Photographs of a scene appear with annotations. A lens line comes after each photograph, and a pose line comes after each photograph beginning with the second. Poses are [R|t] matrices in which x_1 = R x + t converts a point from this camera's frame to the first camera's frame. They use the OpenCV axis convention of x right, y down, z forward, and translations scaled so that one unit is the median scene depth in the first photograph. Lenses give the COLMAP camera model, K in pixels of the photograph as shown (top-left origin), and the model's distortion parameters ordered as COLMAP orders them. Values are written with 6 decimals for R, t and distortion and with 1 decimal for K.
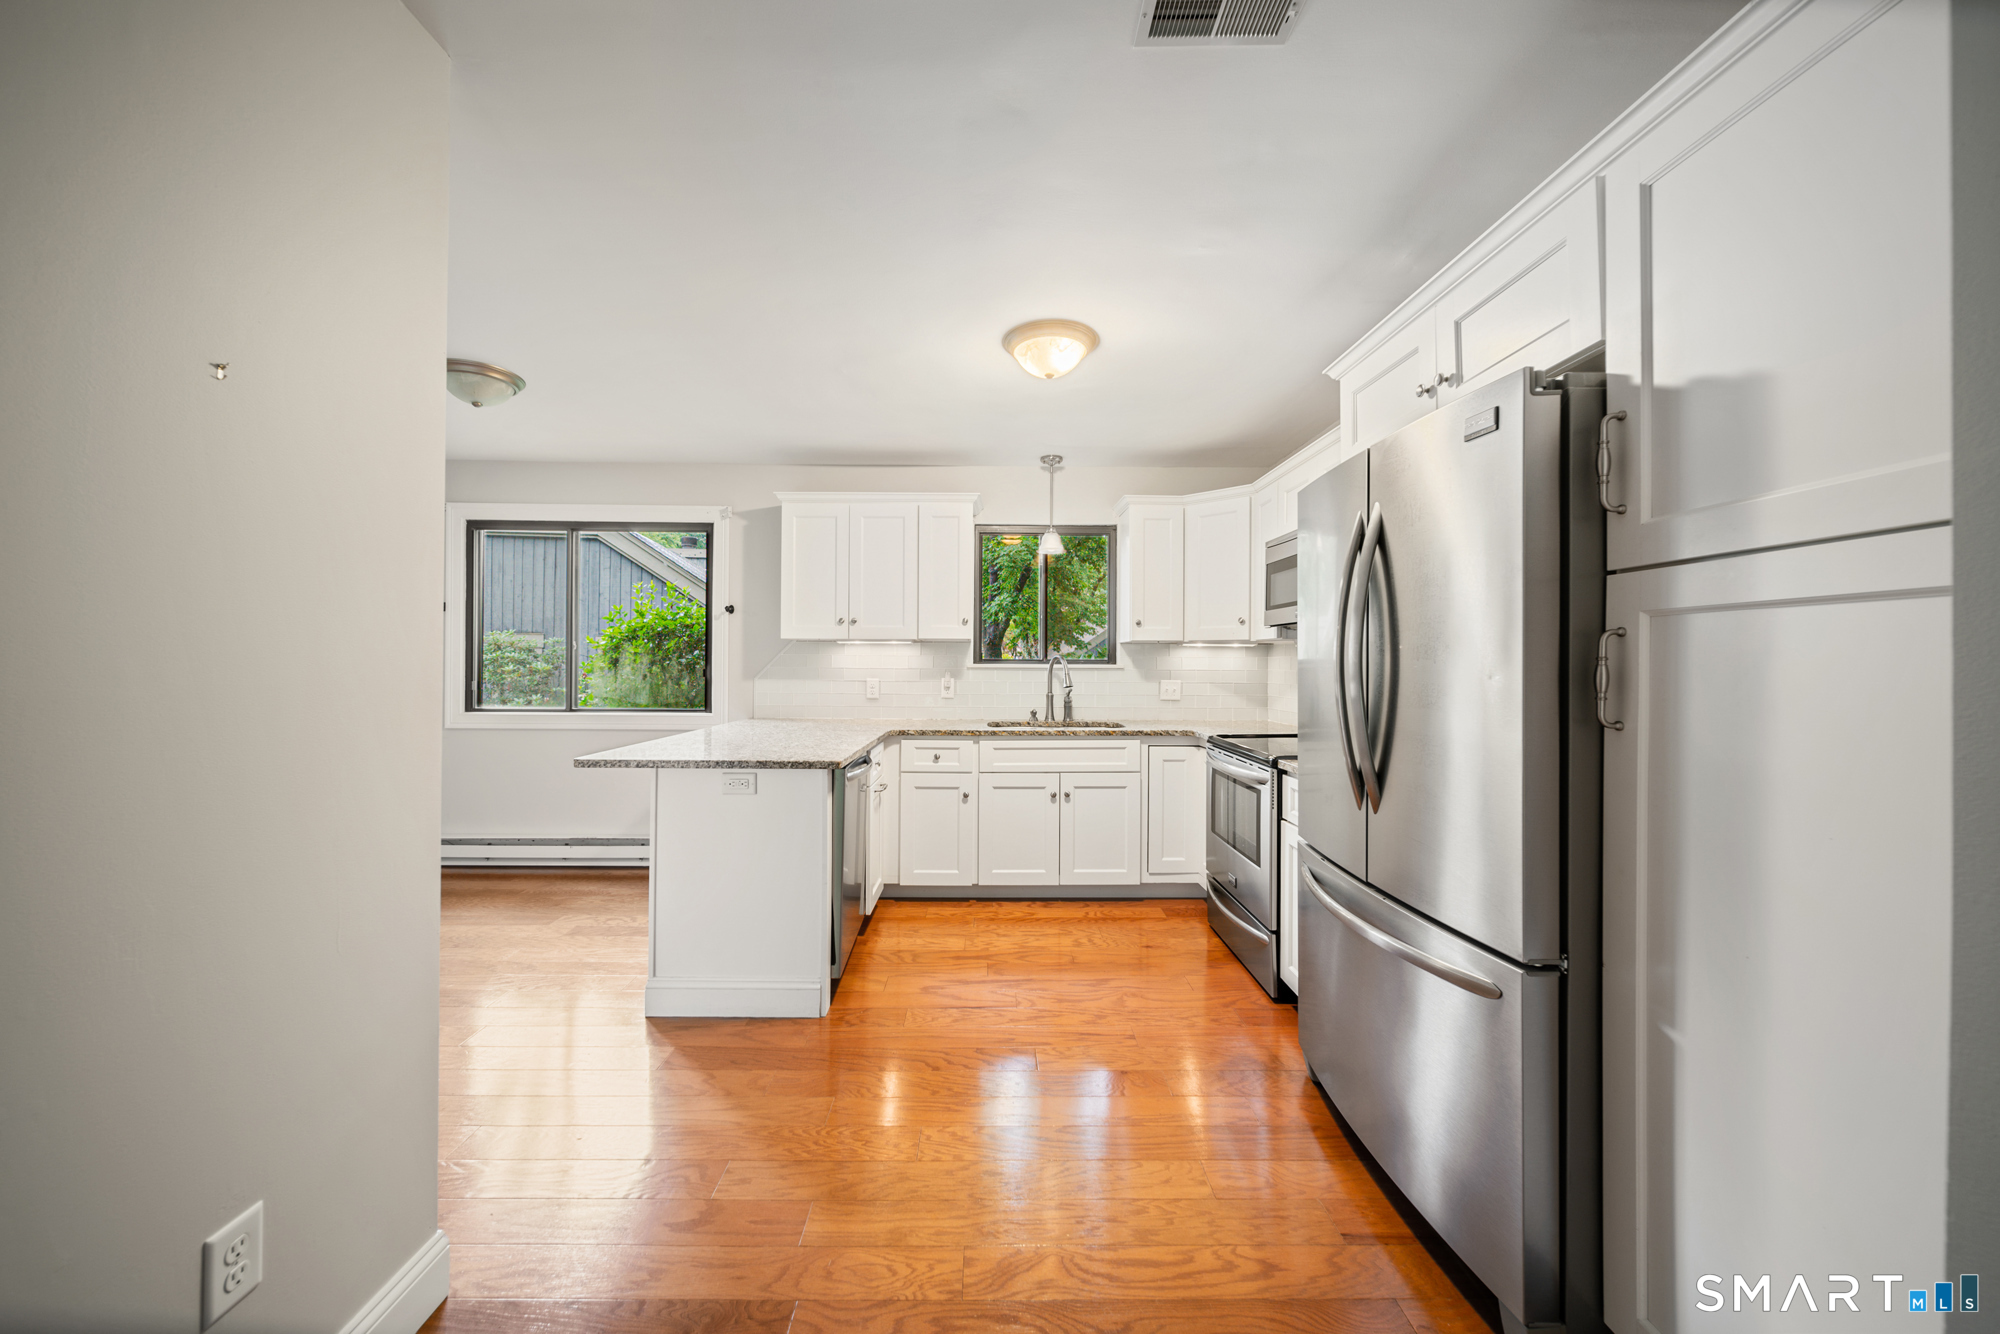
lens RADIAL K [[696.1, 0, 991.0], [0, 696.1, 659.5], [0, 0, 1]] dist [-0.000256, -0.000065]
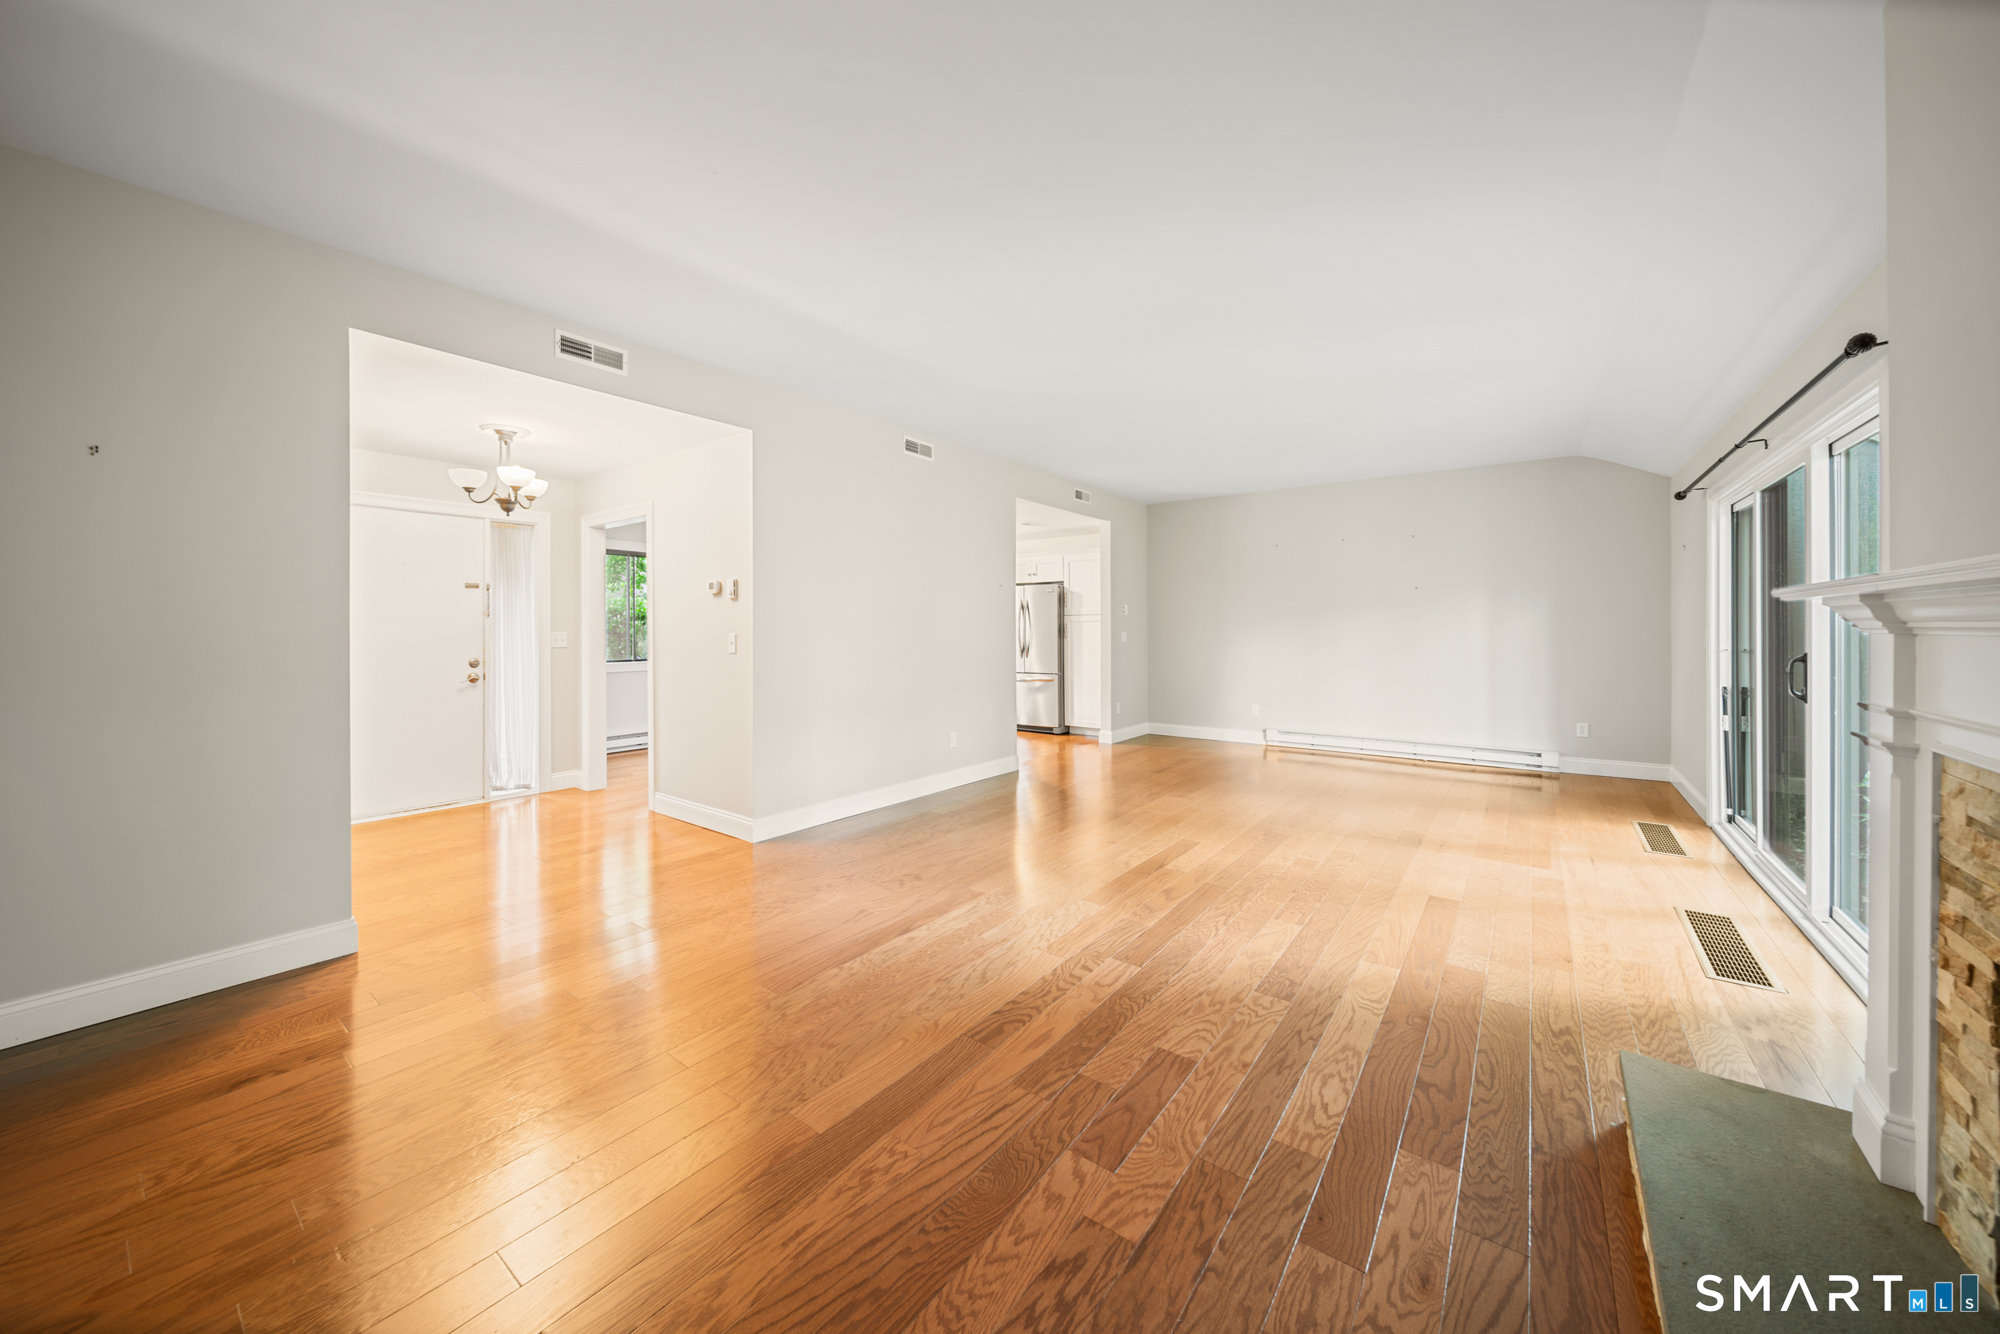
lens RADIAL K [[696.1, 0, 991.0], [0, 696.1, 659.5], [0, 0, 1]] dist [-0.000256, -0.000065]
pose [[0.616211, -0.041987, 0.786461, -1.522399], [0.007313, 0.998840, 0.047595, -0.007857], [-0.787547, -0.023577, 0.615803, -0.814641]]
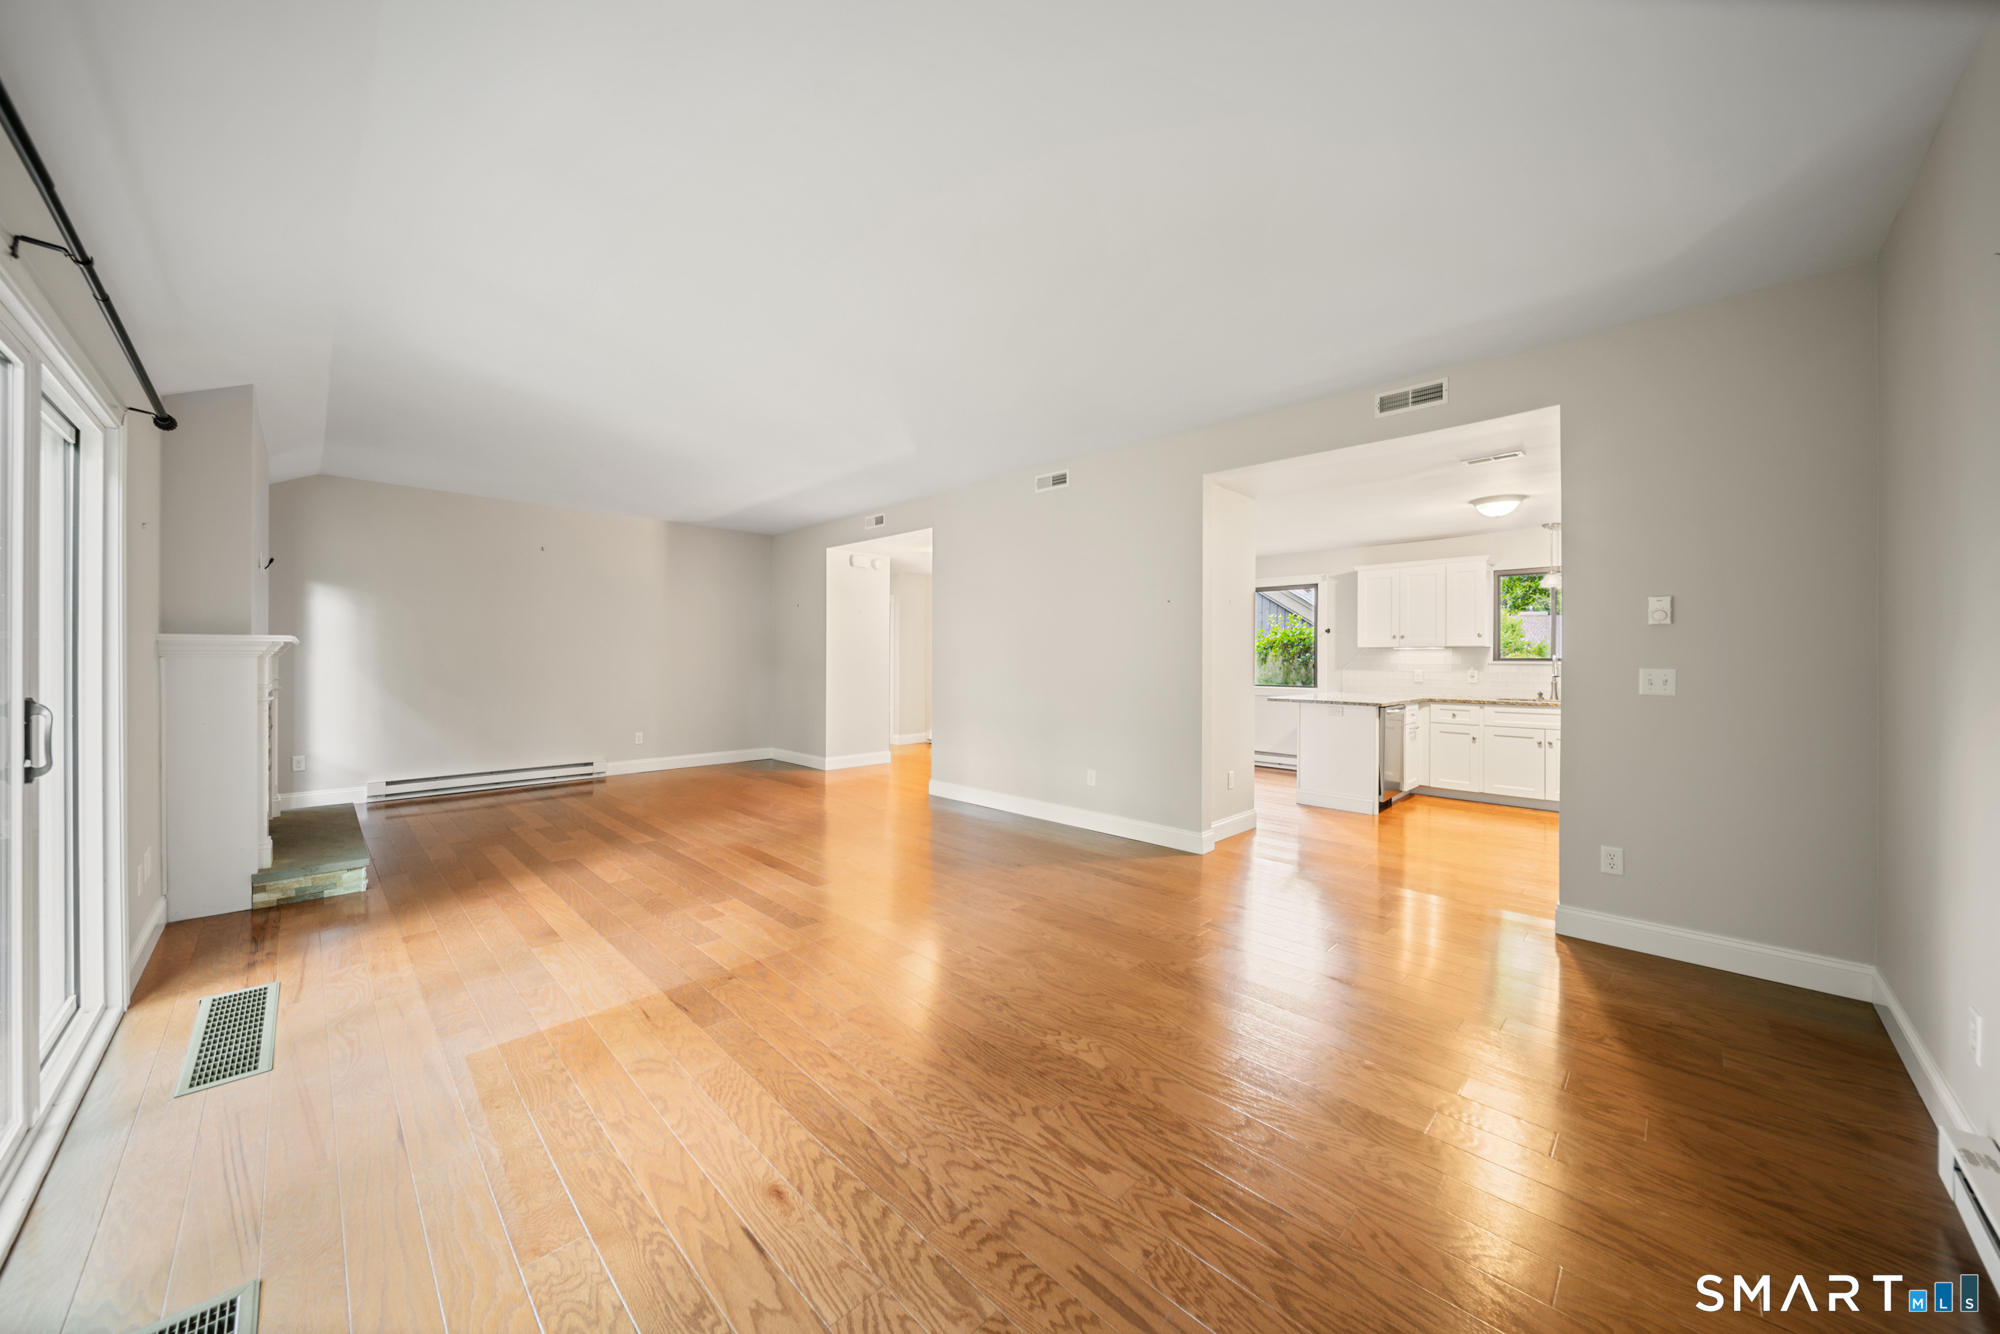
lens RADIAL K [[696.1, 0, 991.0], [0, 696.1, 659.5], [0, 0, 1]] dist [-0.000256, -0.000065]
pose [[0.700791, -0.000150, -0.713366, 0.312743], [0.000441, 1.000000, 0.000223, 0.001464], [0.713366, -0.000471, 0.700791, -0.924019]]
